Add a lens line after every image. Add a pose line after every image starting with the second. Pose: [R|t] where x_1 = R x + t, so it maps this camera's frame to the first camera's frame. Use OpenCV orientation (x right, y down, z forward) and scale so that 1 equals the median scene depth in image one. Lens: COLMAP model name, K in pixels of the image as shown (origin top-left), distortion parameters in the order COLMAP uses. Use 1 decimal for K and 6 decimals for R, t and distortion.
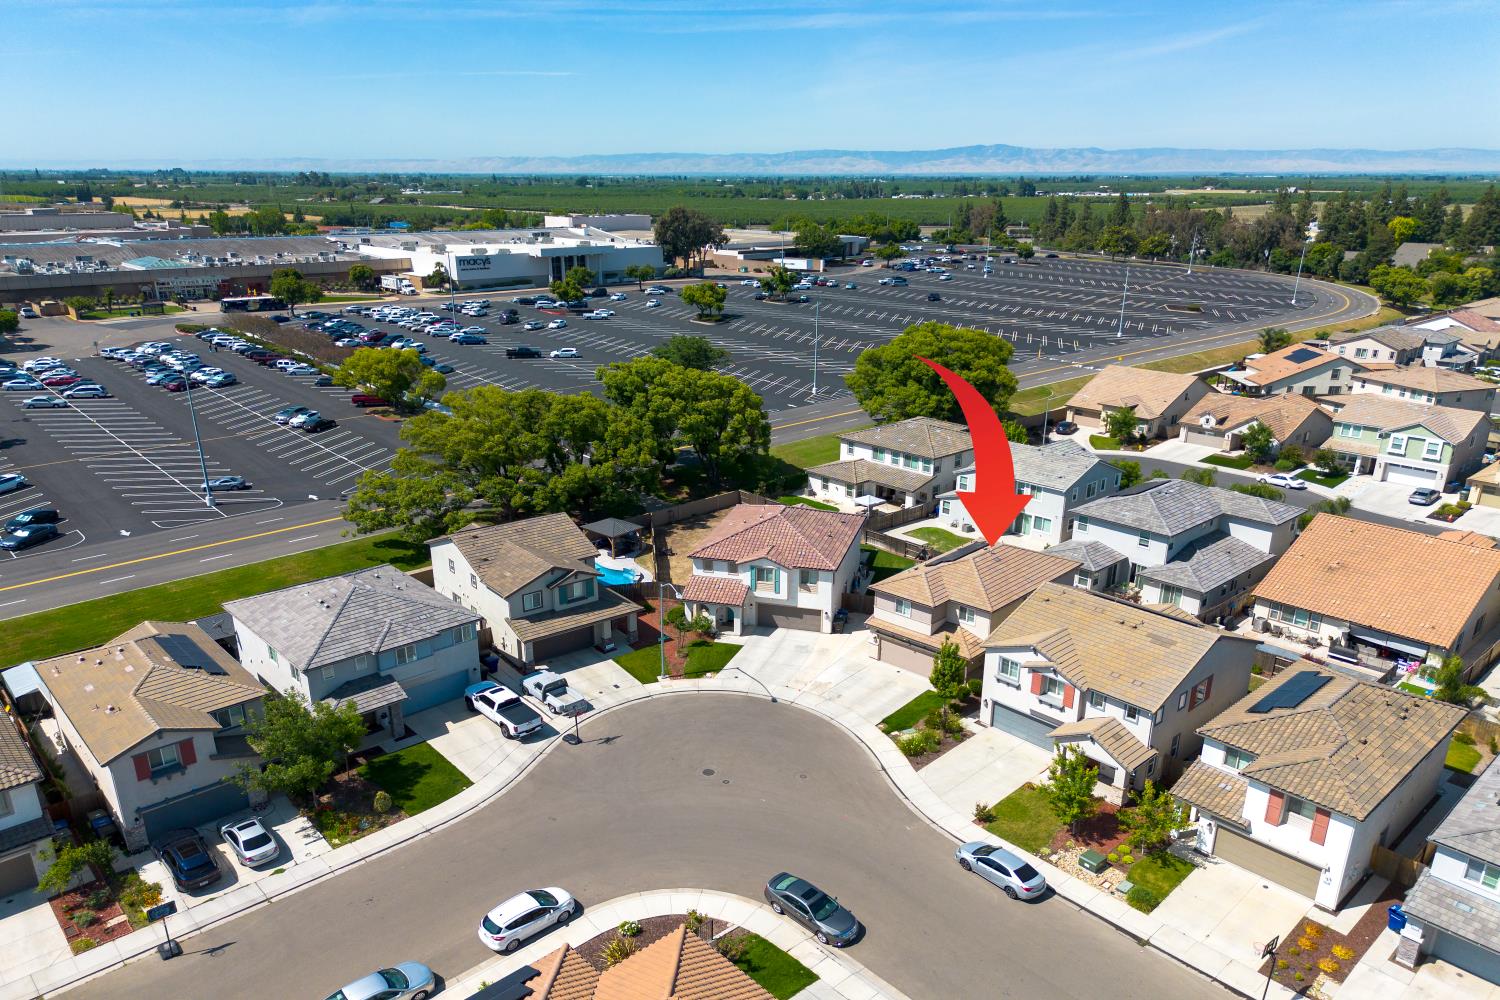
lens RADIAL K [[1108.5, 0, 746.6], [0, 1108.5, 546.6], [0, 0, 1]] dist [0.066489, -0.061928]
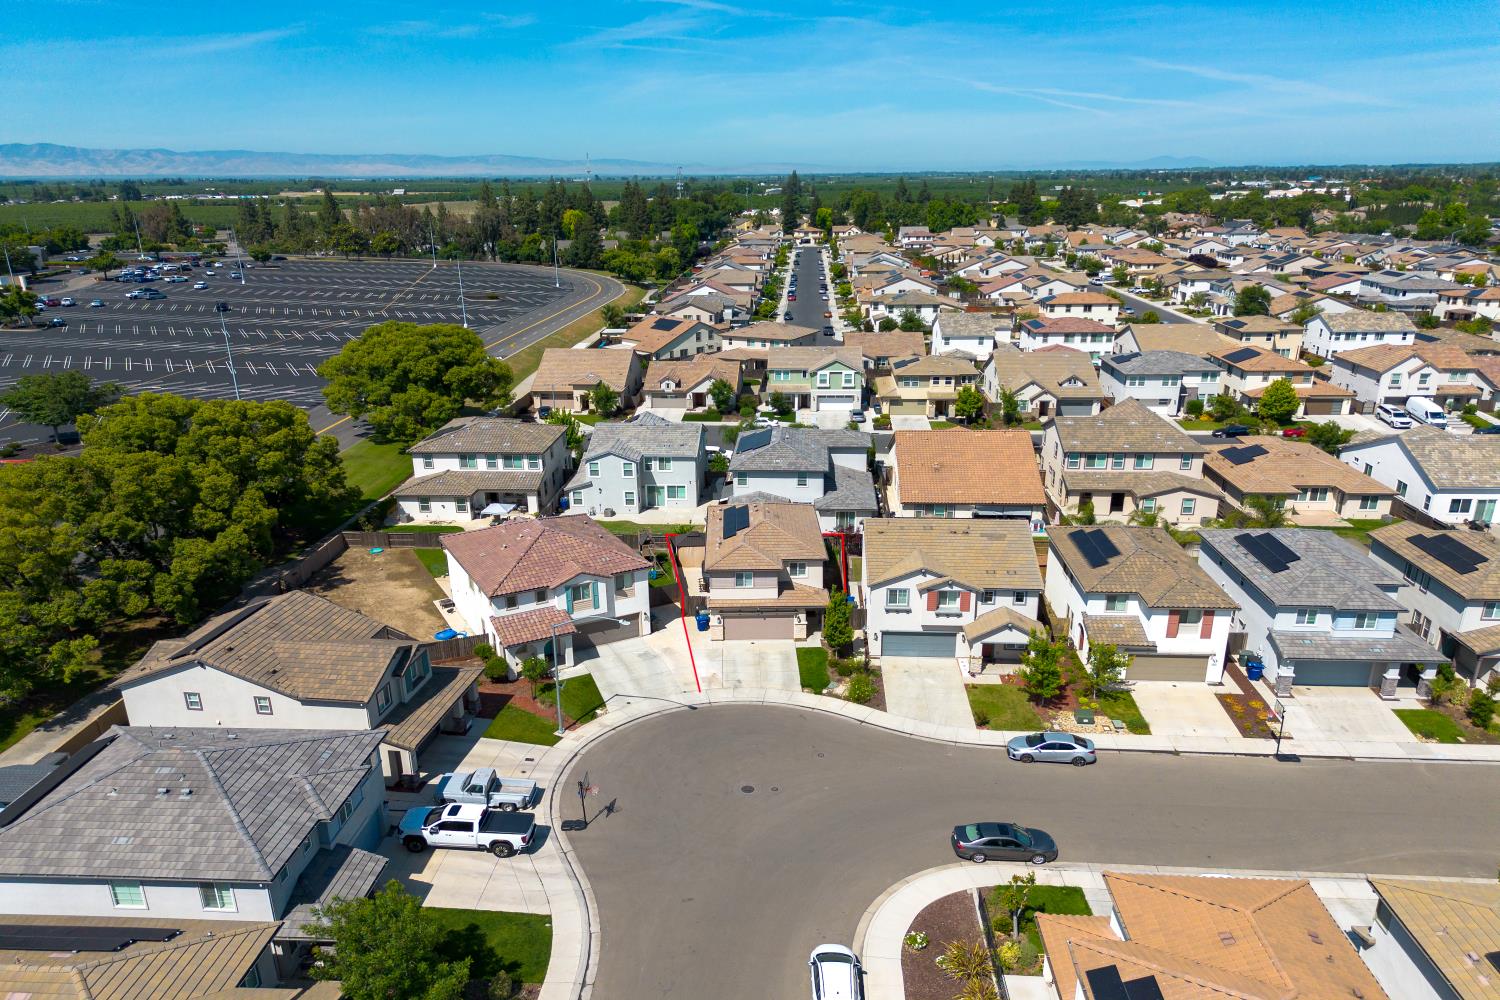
lens RADIAL K [[1108.5, 0, 800.5], [0, 1108.5, 531.5], [0, 0, 1]] dist [0.066489, -0.061928]
pose [[0.701972, -0.228702, 0.674486, -0.325945], [0.239278, 0.967723, 0.079102, -0.035813], [-0.670807, 0.105862, 0.734038, 0.162066]]
